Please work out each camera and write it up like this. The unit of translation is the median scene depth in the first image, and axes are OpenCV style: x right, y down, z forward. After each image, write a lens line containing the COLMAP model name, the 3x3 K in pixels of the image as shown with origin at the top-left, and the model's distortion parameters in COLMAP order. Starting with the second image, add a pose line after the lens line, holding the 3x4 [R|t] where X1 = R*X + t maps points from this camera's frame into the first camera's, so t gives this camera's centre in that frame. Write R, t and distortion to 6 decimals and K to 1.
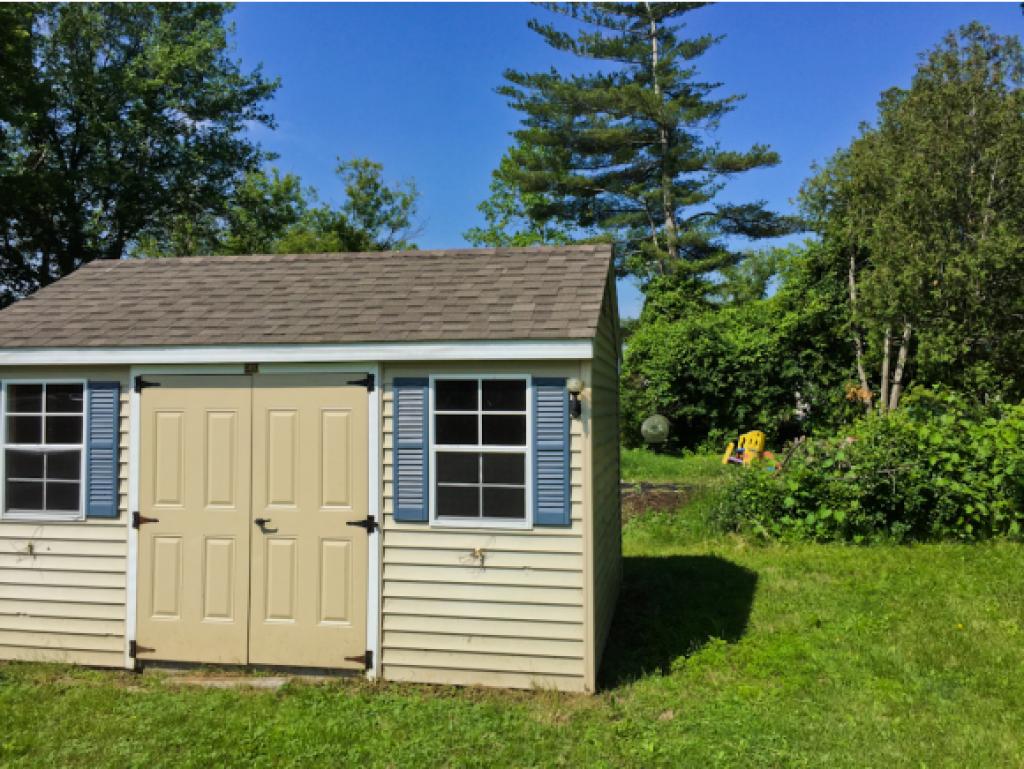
lens RADIAL K [[894.5, 0, 514.4], [0, 894.5, 381.6], [0, 0, 1]] dist [0.050000, -0.091673]
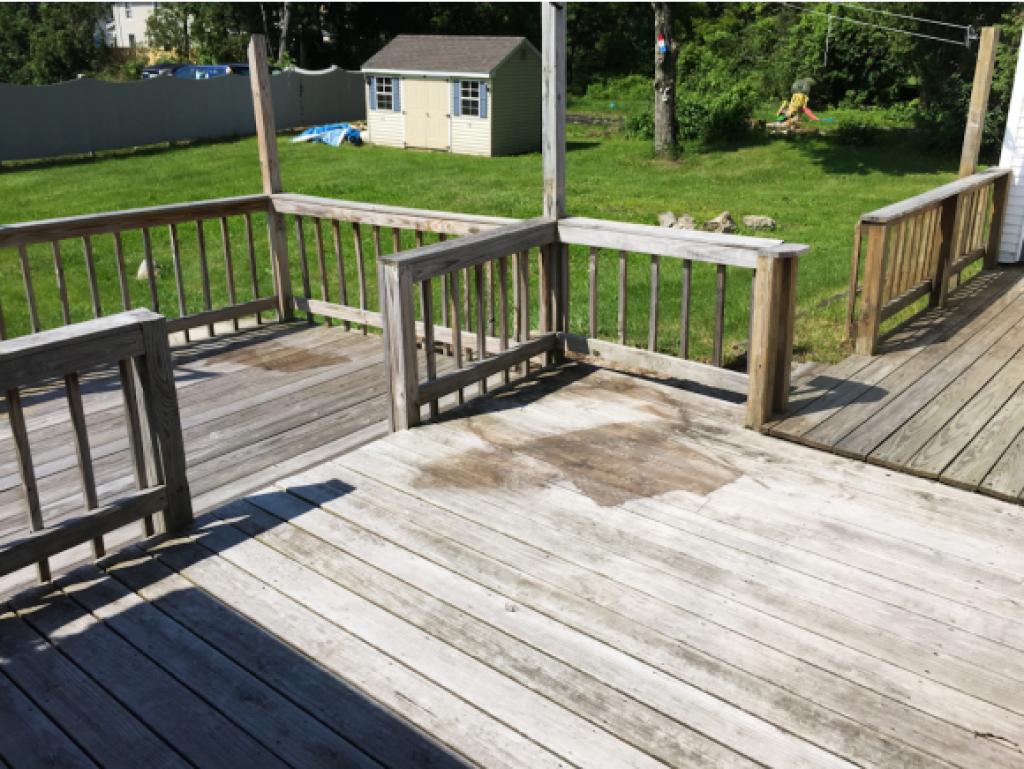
lens RADIAL K [[894.5, 0, 512.4], [0, 894.5, 386.0], [0, 0, 1]] dist [0.050000, -0.091673]
pose [[0.916190, 0.159204, -0.367764, 1.775525], [-0.006966, 0.923890, 0.382594, -0.273755], [0.400684, -0.347967, 0.847568, -2.774438]]
